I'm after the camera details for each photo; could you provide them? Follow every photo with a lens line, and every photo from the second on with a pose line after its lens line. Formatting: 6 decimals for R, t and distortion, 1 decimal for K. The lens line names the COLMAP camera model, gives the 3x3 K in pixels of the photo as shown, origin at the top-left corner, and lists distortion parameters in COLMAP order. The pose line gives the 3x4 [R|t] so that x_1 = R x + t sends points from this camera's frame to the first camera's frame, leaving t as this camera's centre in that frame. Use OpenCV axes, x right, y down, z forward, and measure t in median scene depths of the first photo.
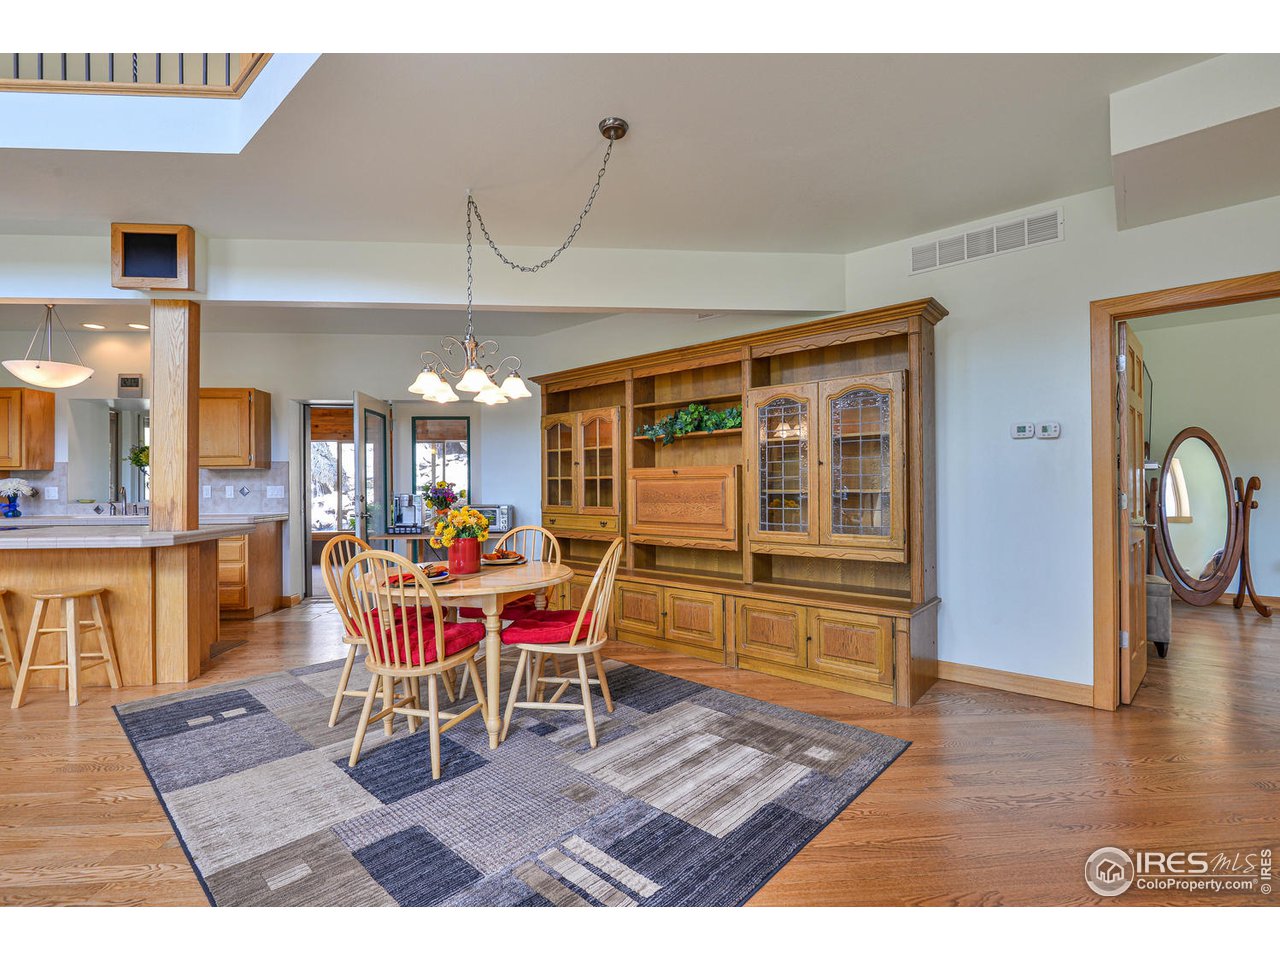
lens RADIAL K [[579.5, 0, 636.1], [0, 579.5, 482.0], [0, 0, 1]] dist [-0.001200, -0.001116]
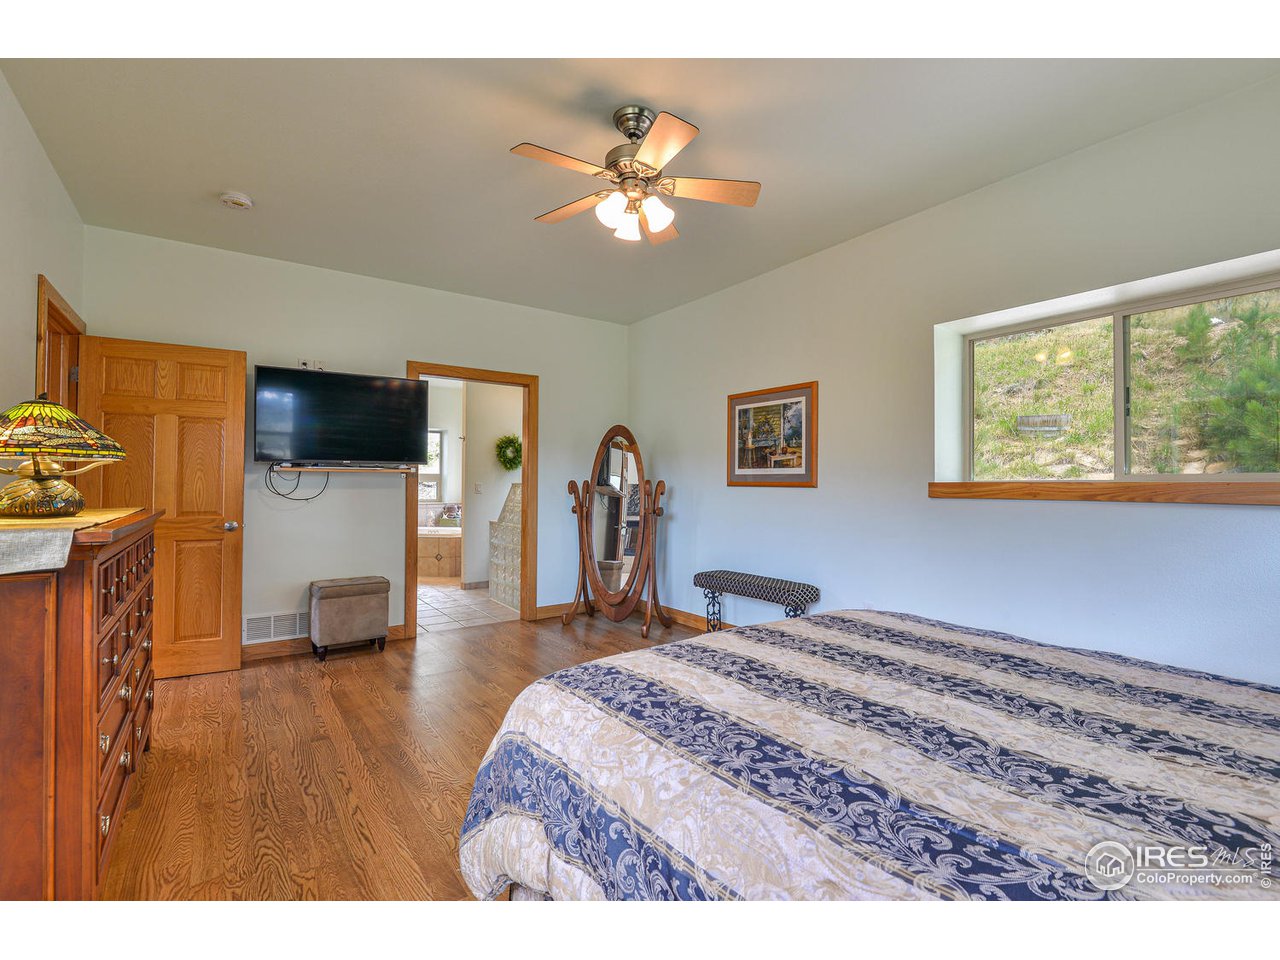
lens RADIAL K [[578.1, 0, 639.8], [0, 578.1, 484.8], [0, 0, 1]] dist [-0.000848, -0.007533]
pose [[0.972894, 0.006685, -0.231154, 1.219562], [-0.003883, 0.999913, 0.012577, -0.012672], [0.231218, -0.011339, 0.972836, 0.129166]]
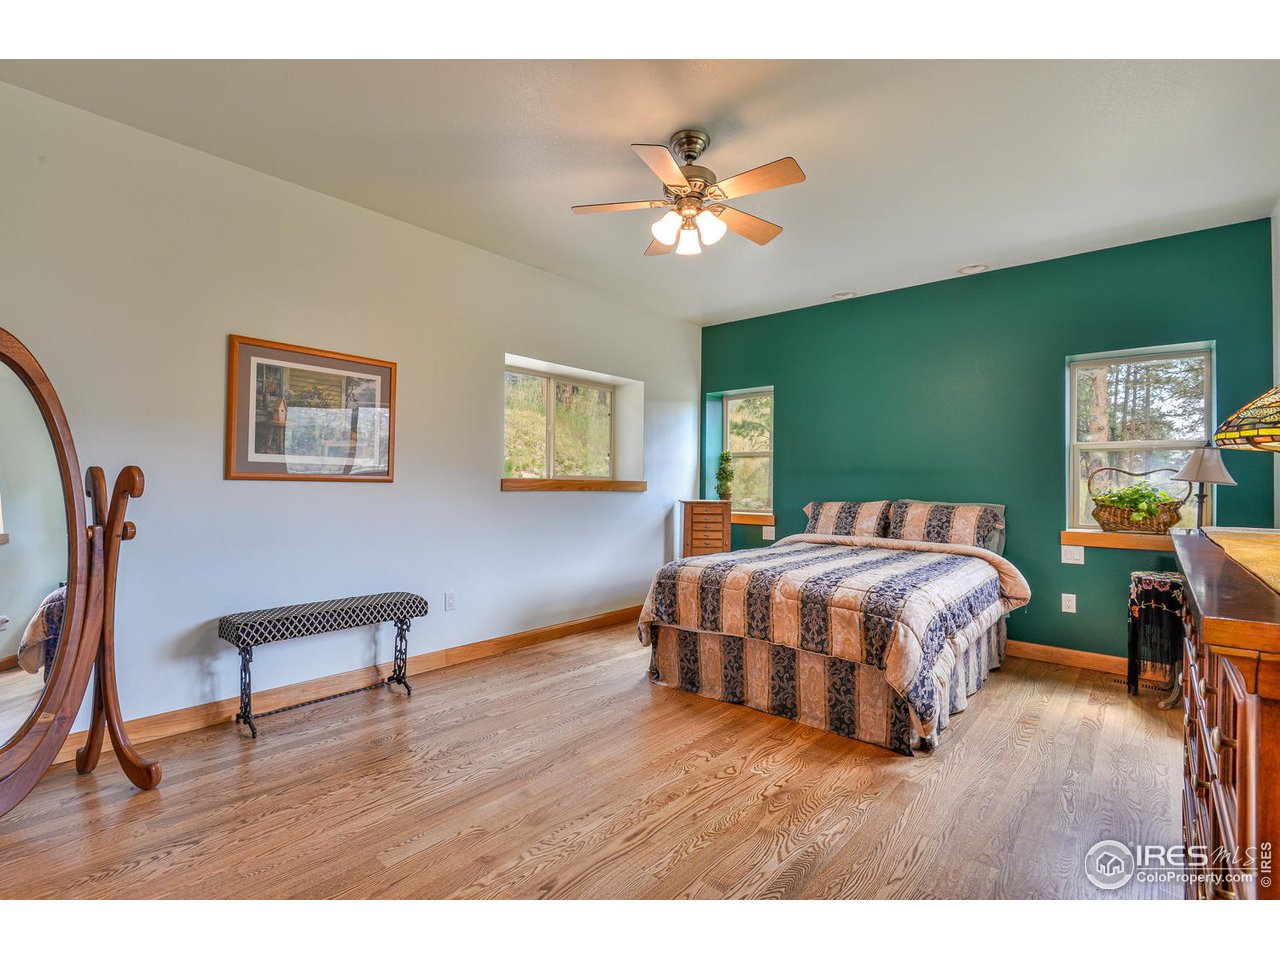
lens RADIAL K [[579.5, 0, 636.1], [0, 579.5, 482.0], [0, 0, 1]] dist [-0.001200, -0.001116]
pose [[0.006673, 0.006779, 0.999955, 0.624667], [-0.024032, 0.999689, -0.006617, -0.003662], [-0.999689, -0.023986, 0.006834, 0.604394]]
